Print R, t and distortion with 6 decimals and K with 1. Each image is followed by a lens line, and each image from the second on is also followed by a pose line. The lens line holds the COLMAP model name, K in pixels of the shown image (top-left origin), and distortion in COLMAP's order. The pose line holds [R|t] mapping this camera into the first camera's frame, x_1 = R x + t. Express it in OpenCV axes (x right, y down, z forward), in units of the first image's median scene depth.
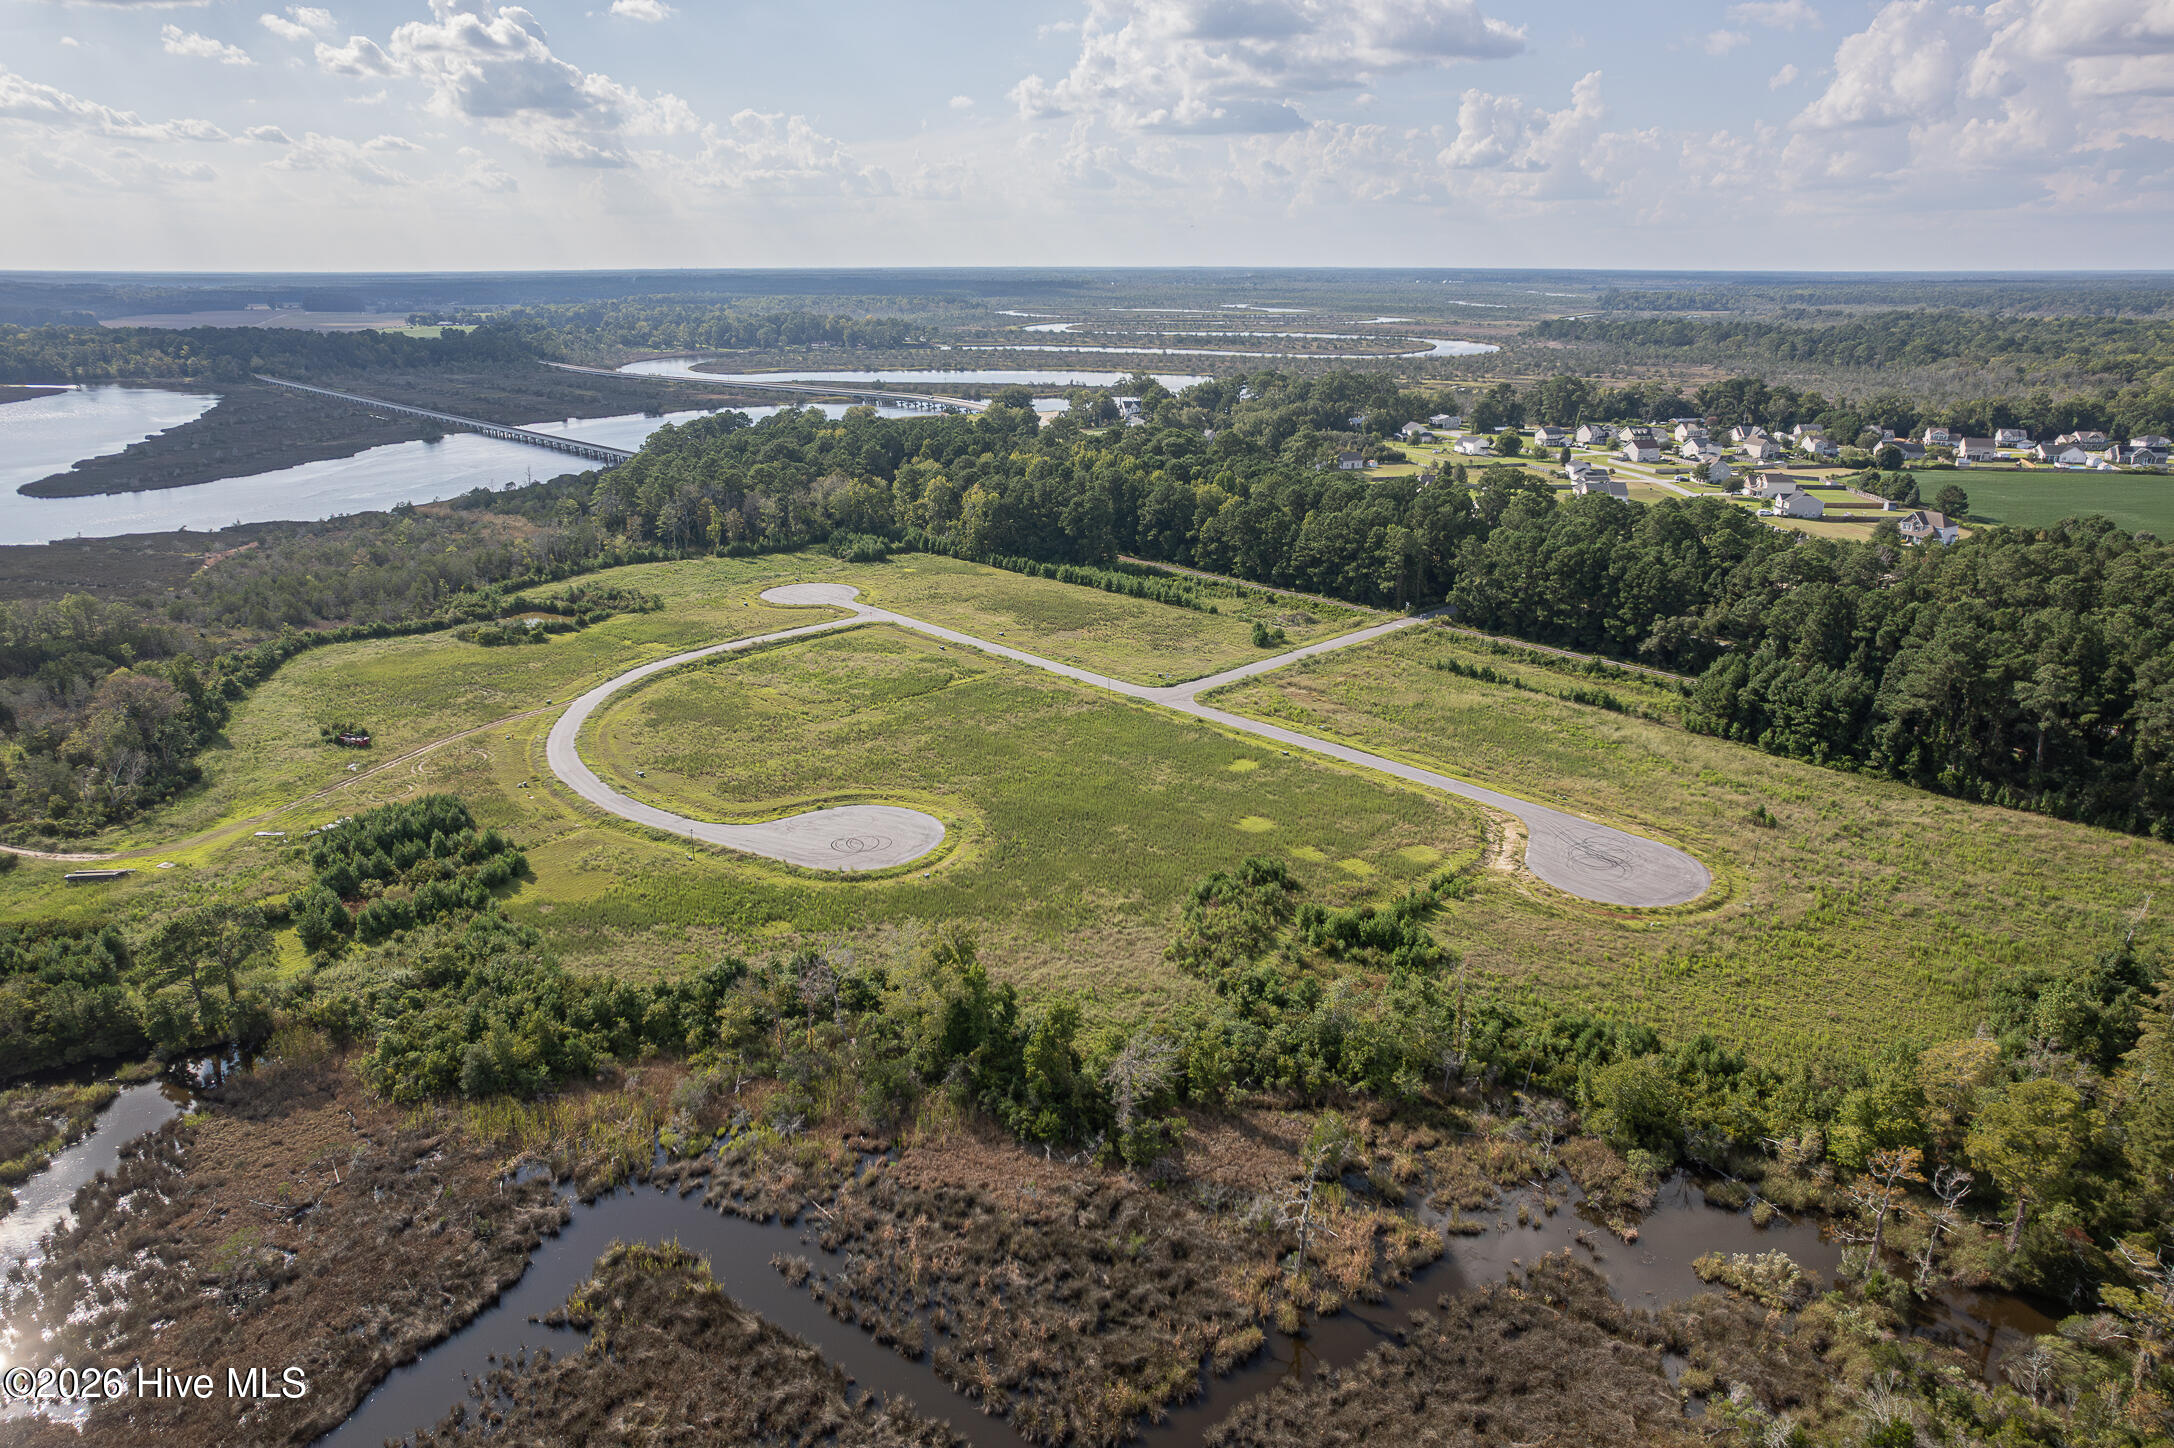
lens RADIAL K [[1426.2, 0, 1096.2], [0, 1426.2, 726.2], [0, 0, 1]] dist [-0.064169, 0.079663]
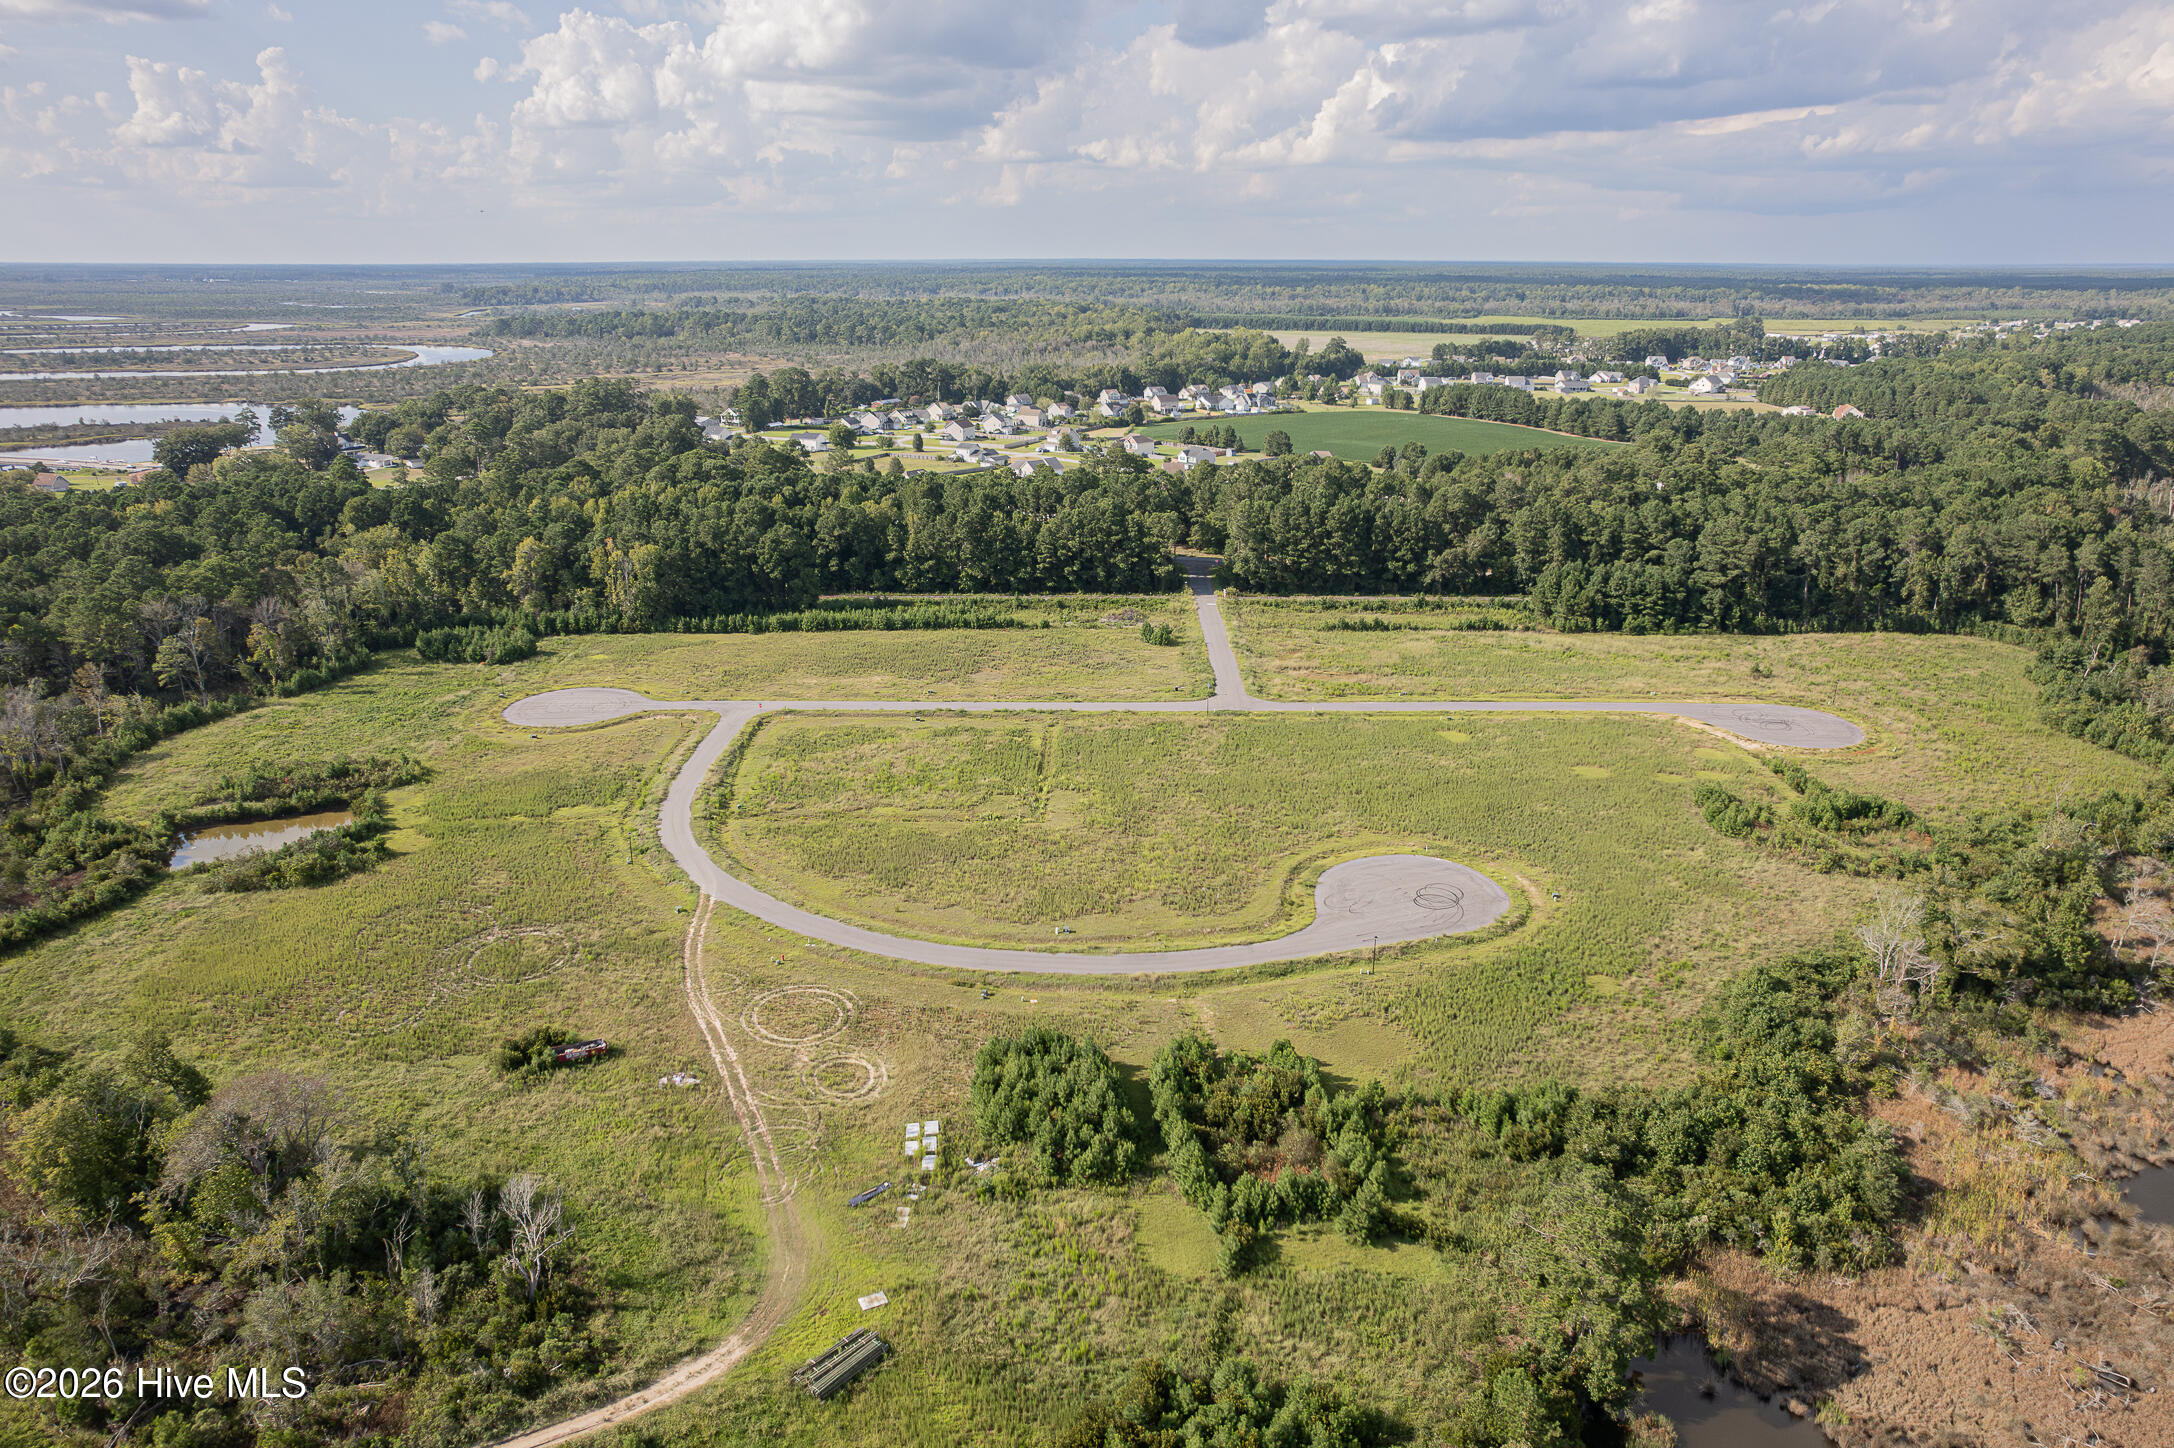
lens RADIAL K [[1426.2, 0, 1096.2], [0, 1426.2, 726.2], [0, 0, 1]] dist [-0.064169, 0.079663]
pose [[0.692459, -0.230474, 0.683654, -0.487050], [0.227545, 0.969004, 0.096195, -0.086584], [-0.684634, 0.088951, 0.723439, 0.259890]]
